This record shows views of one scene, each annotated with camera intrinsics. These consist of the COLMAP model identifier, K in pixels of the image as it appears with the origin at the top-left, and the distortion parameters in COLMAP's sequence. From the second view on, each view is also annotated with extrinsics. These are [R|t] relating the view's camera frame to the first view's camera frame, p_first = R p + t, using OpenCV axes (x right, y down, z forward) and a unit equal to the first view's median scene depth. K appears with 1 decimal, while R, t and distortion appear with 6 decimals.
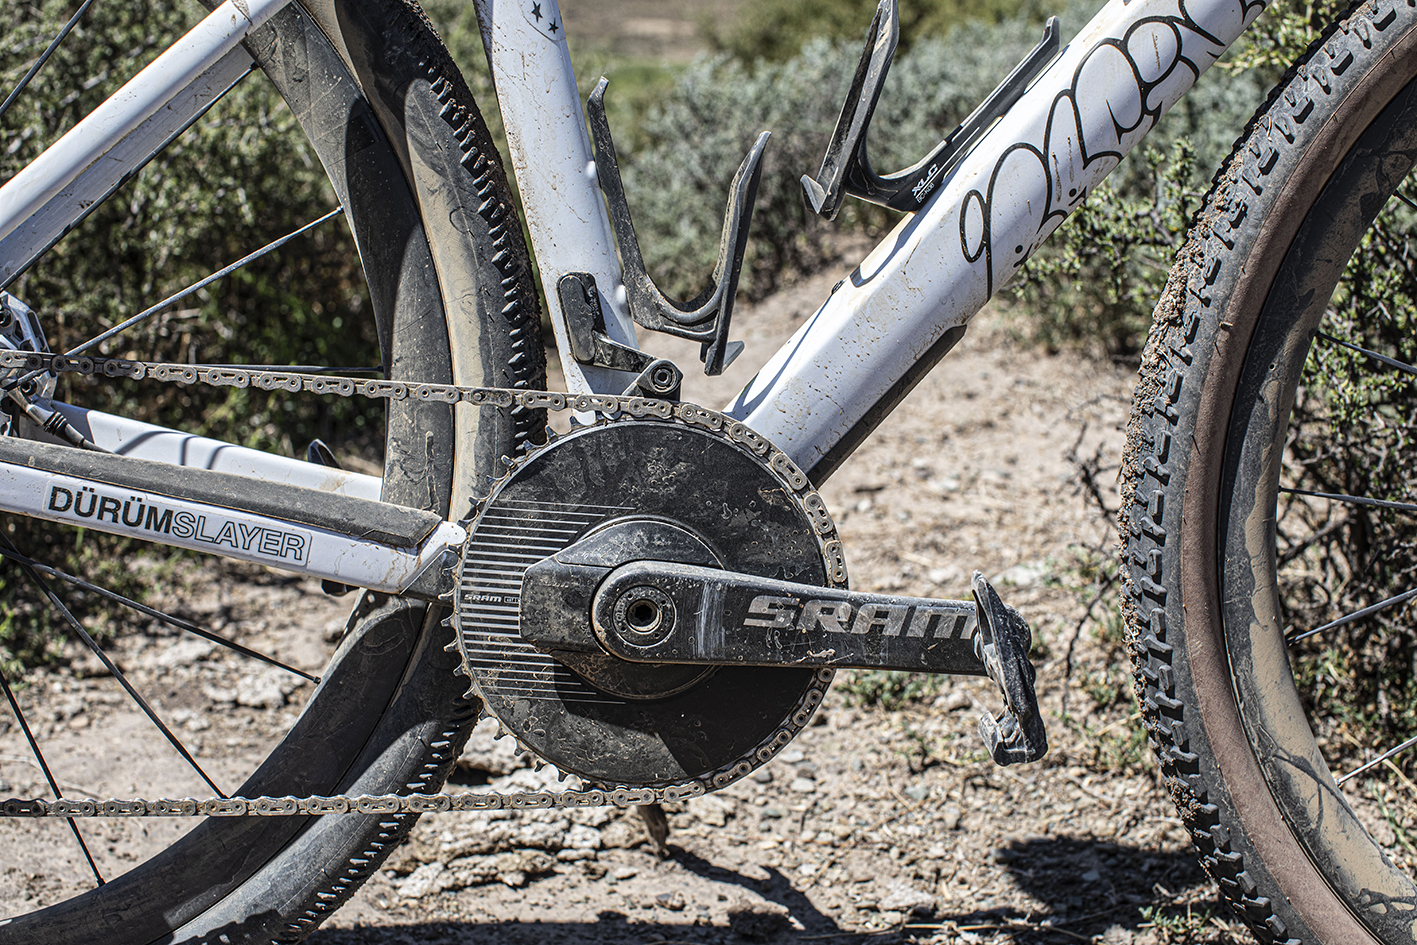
lens RADIAL K [[2185.5, 0, 708.5], [0, 2185.5, 472.5], [0, 0, 1]] dist [-0.206995, 0.047956]
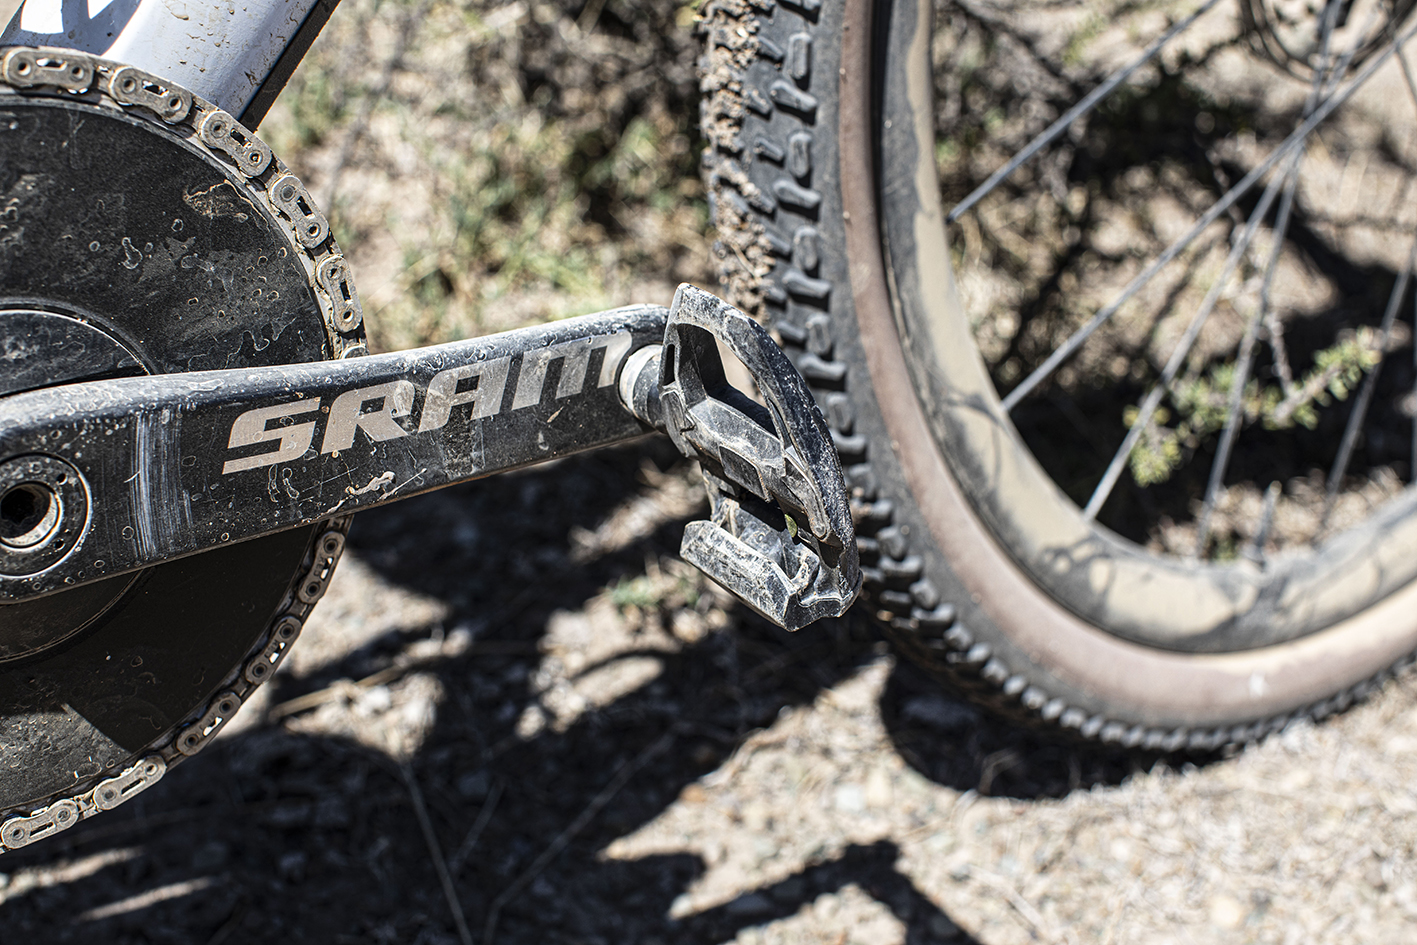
lens RADIAL K [[2185.5, 0, 708.5], [0, 2185.5, 472.5], [0, 0, 1]] dist [-0.206995, 0.047956]
pose [[0.820005, -0.274845, 0.502048, -0.135977], [0.097849, 0.931564, 0.350164, -0.088869], [-0.563930, -0.238012, 0.790780, 0.542503]]
